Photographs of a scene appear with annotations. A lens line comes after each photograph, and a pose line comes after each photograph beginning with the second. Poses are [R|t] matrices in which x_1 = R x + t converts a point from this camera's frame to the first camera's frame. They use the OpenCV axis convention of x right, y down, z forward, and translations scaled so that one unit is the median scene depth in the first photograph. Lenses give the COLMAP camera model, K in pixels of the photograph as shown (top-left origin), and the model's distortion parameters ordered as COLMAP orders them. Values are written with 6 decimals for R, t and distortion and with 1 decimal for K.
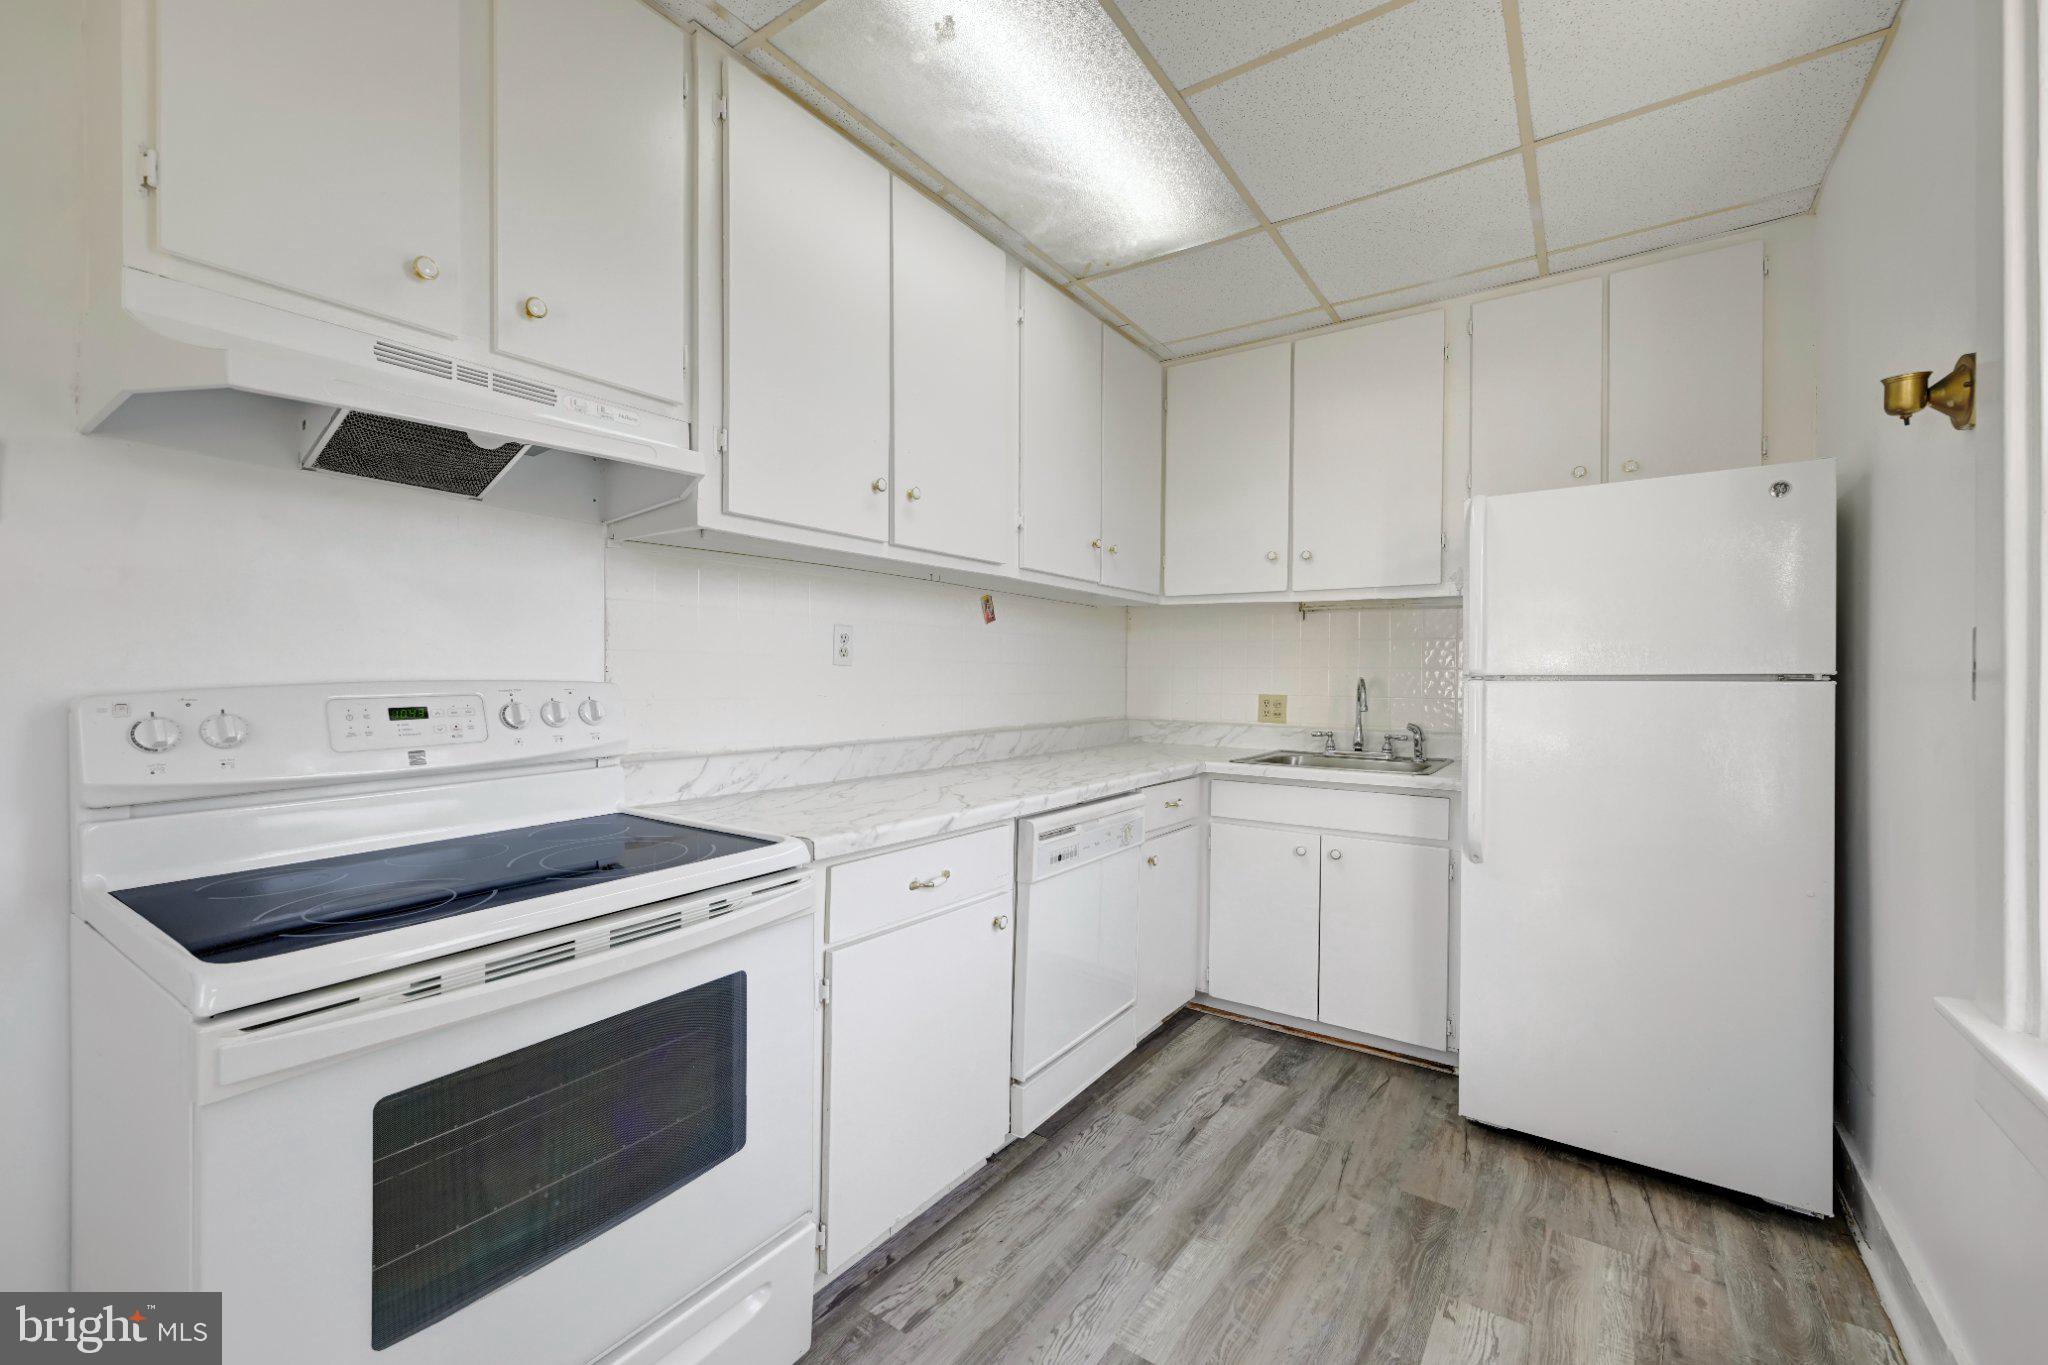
lens RADIAL K [[855.5, 0, 991.7], [0, 855.5, 689.6], [0, 0, 1]] dist [-0.002404, 0.000113]
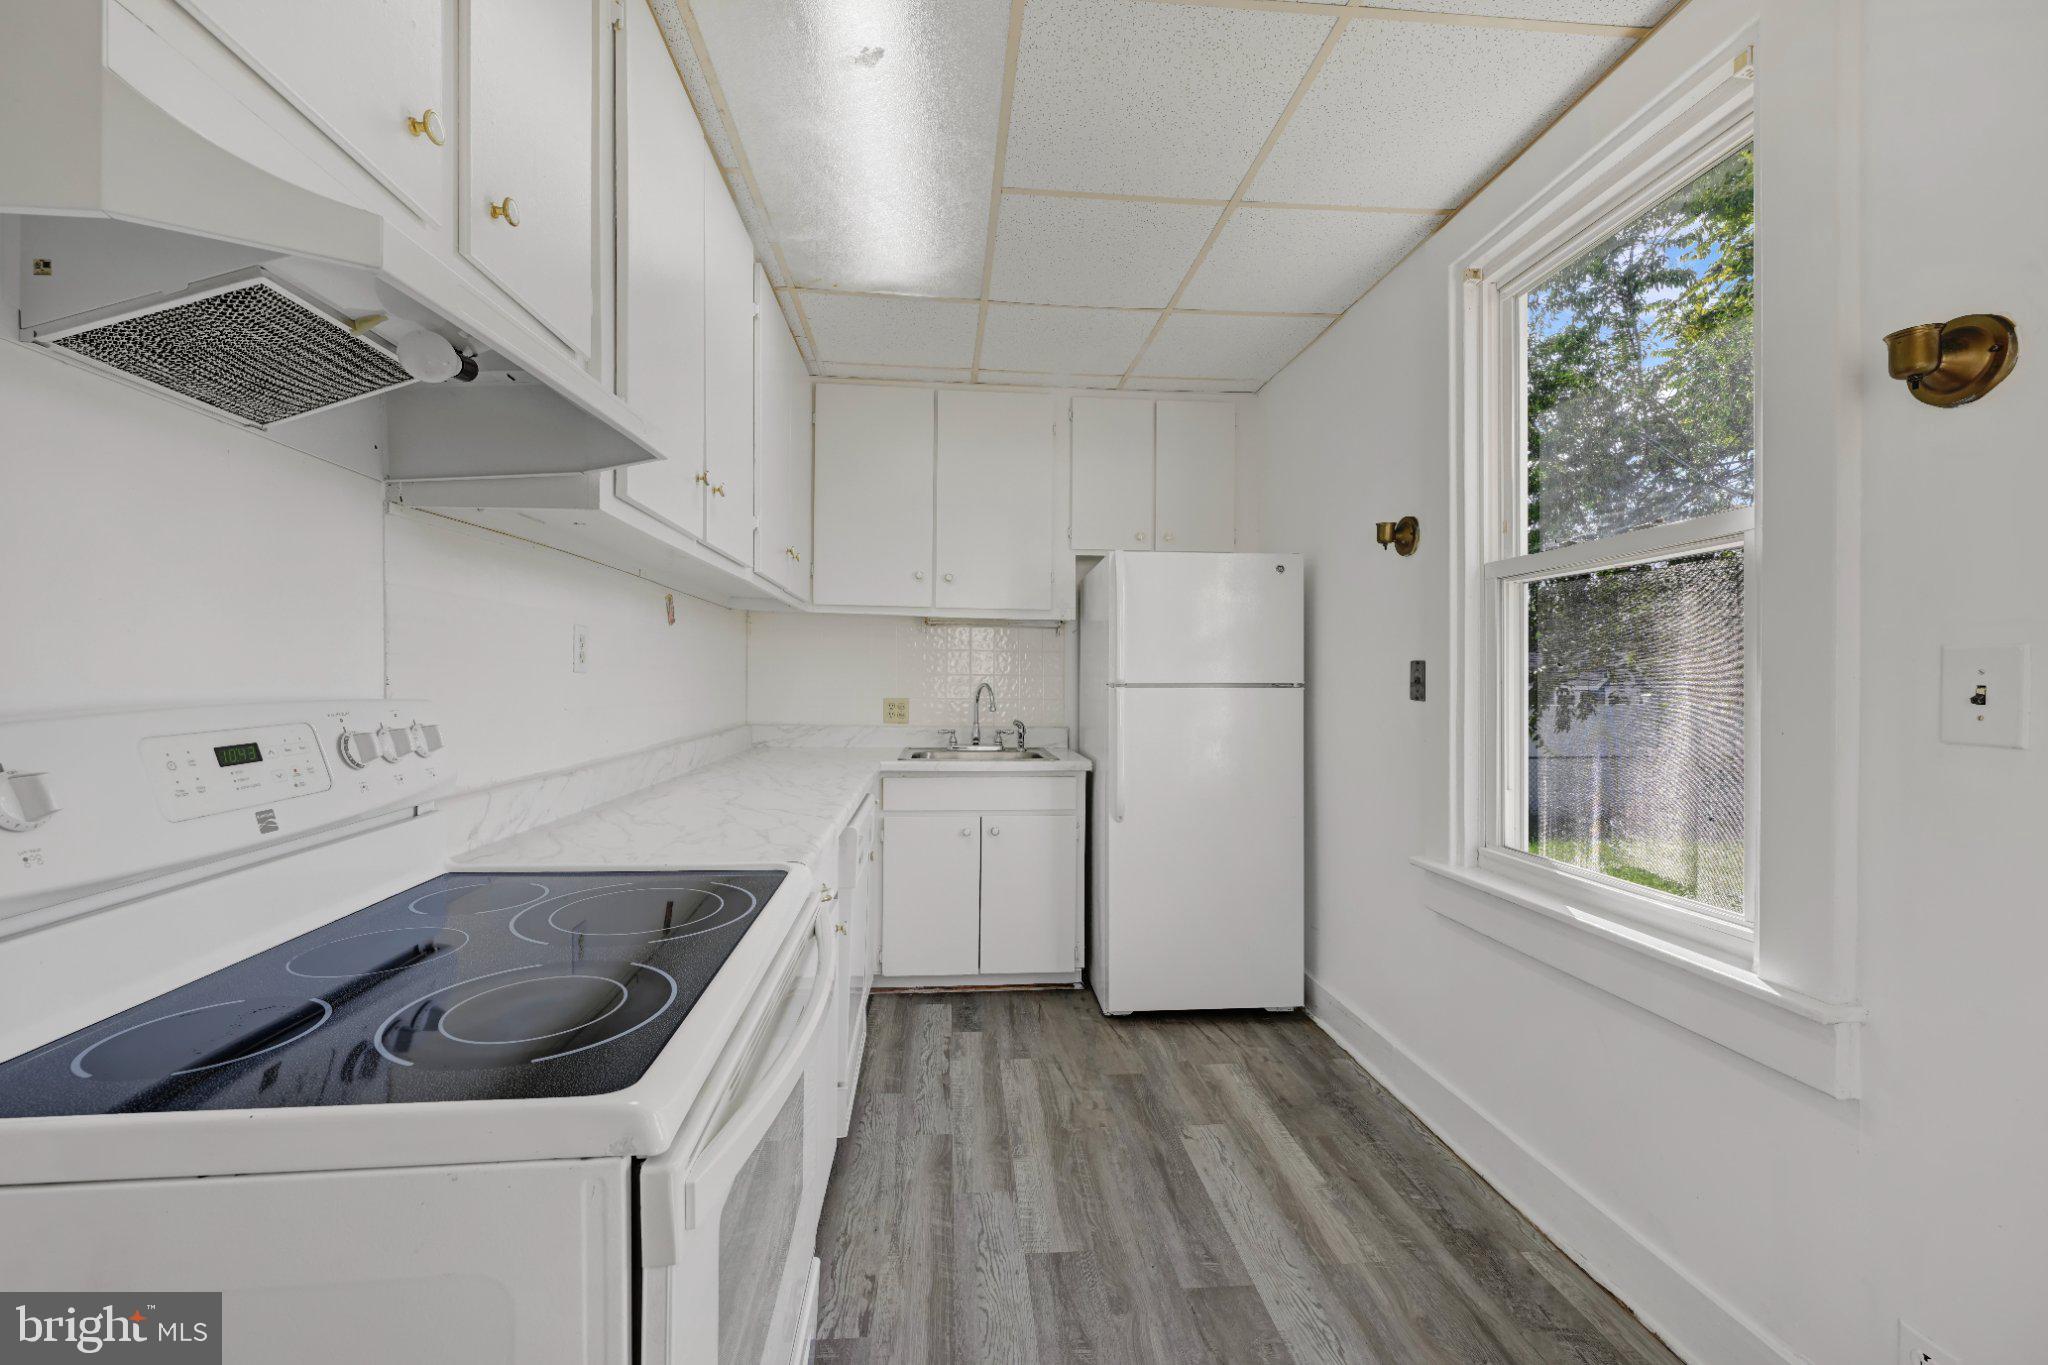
lens RADIAL K [[858.0, 0, 1031.9], [0, 858.0, 691.8], [0, 0, 1]] dist [-0.013097, 0.000069]
pose [[0.748090, -0.009103, 0.663534, -0.450971], [0.005928, 0.999958, 0.007035, -0.014211], [-0.663570, -0.001330, 0.748113, 0.082315]]
